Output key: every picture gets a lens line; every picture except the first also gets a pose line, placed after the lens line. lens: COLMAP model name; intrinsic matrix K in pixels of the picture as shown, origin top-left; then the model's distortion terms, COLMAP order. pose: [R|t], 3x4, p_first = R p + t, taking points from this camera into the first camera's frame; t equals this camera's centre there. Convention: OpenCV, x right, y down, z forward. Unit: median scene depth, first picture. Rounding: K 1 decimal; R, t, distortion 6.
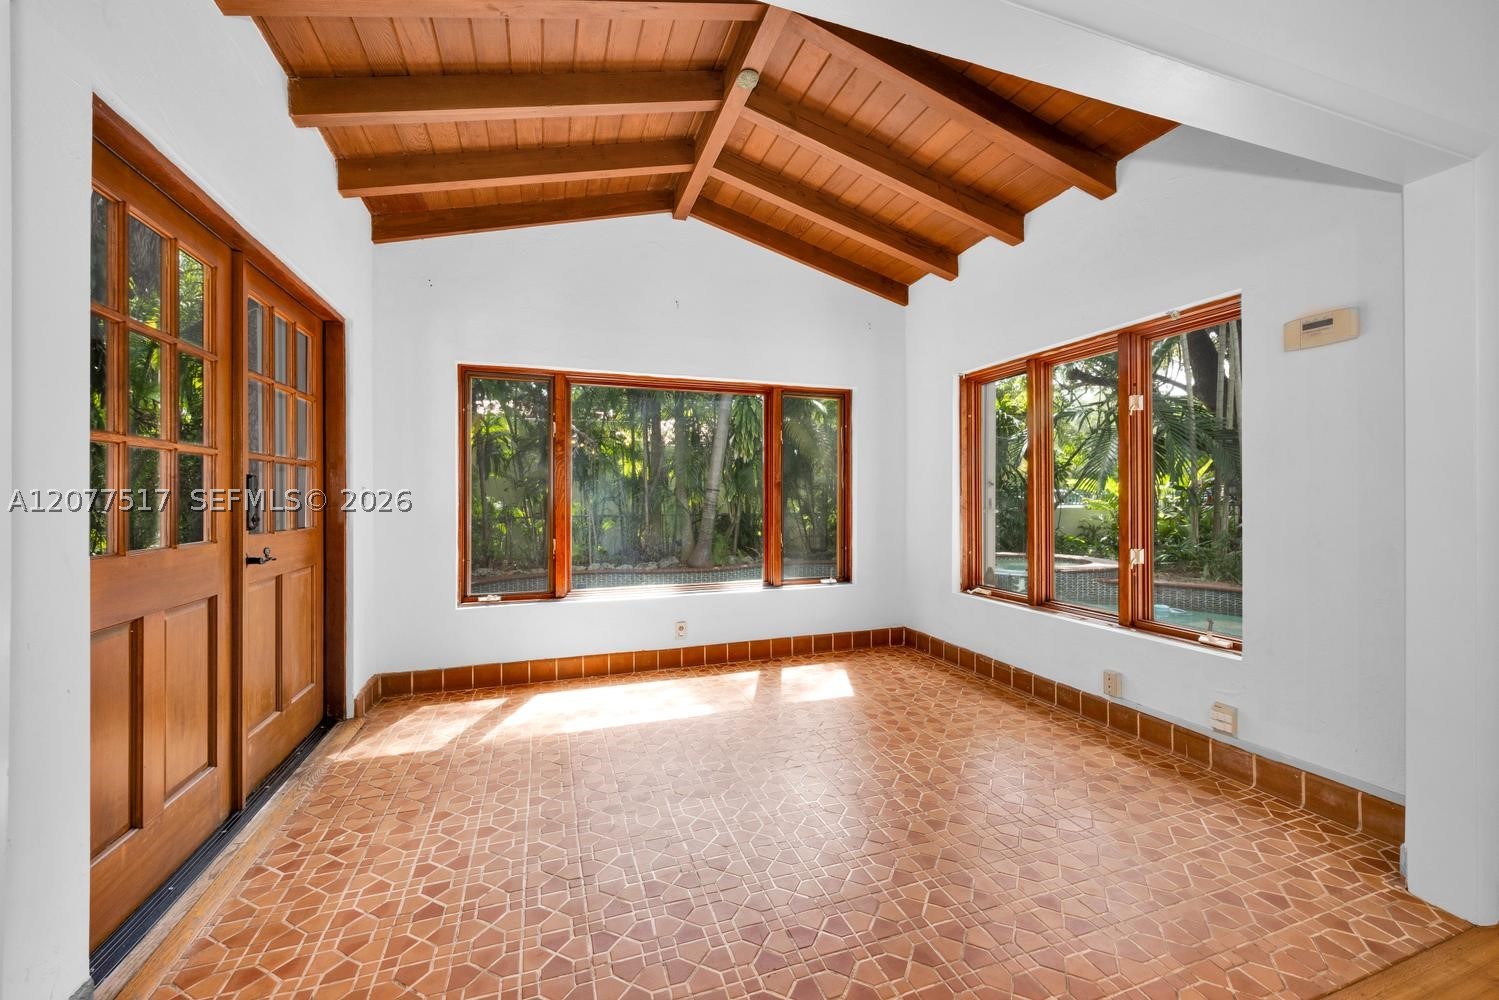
lens RADIAL K [[592.9, 0, 751.4], [0, 592.9, 496.8], [0, 0, 1]] dist [-0.003165, -0.000454]
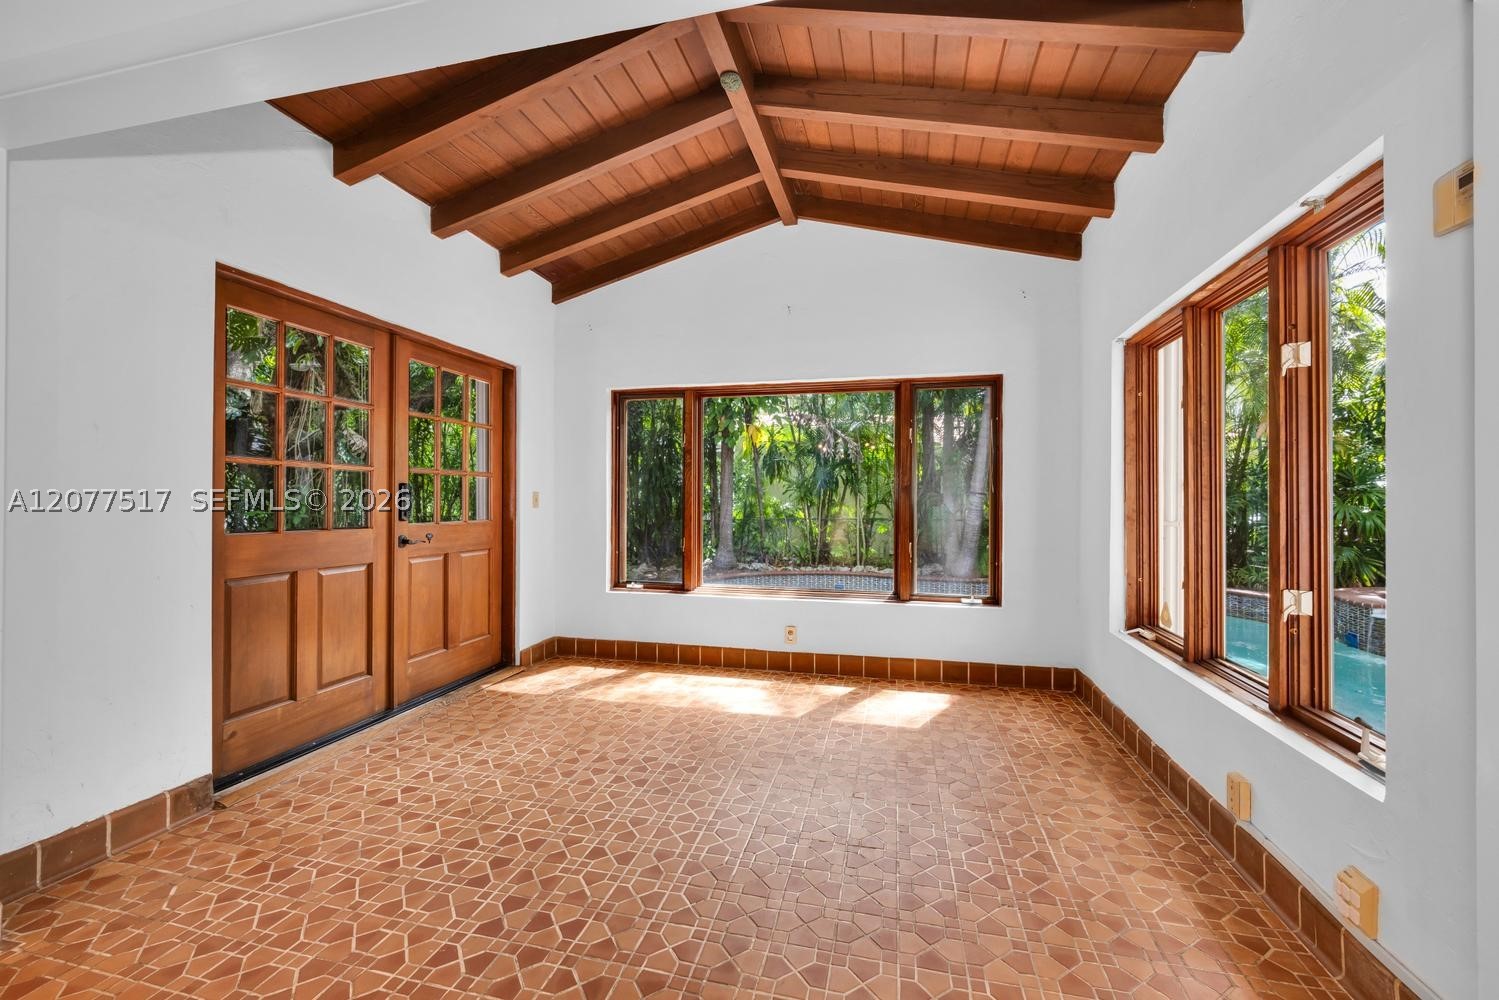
lens RADIAL K [[592.9, 0, 747.7], [0, 592.9, 496.5], [0, 0, 1]] dist [-0.003165, -0.000454]
pose [[0.839402, 0.003987, -0.543496, 0.430792], [-0.007199, 0.999967, -0.003784, -0.003516], [0.543463, 0.007089, 0.839403, 0.142426]]
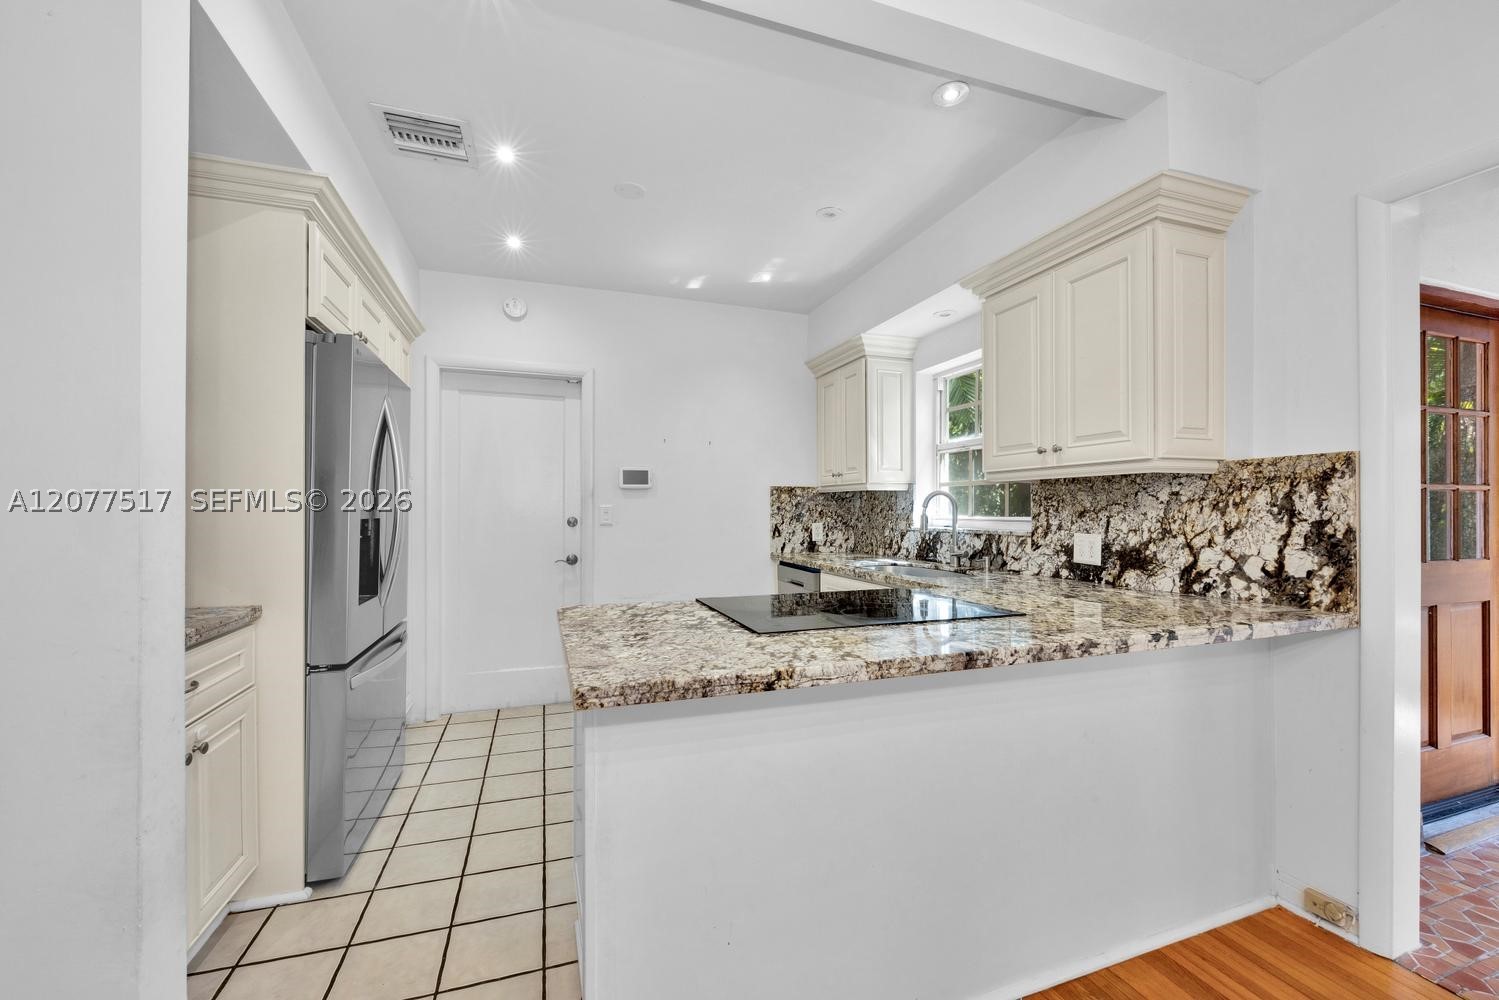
lens RADIAL K [[592.9, 0, 754.4], [0, 592.9, 507.0], [0, 0, 1]] dist [-0.003165, -0.000454]
pose [[0.032021, -0.002392, -0.999484, 0.185235], [-0.002745, 0.999993, -0.002481, -0.016027], [0.999483, 0.002823, 0.032014, -0.367570]]
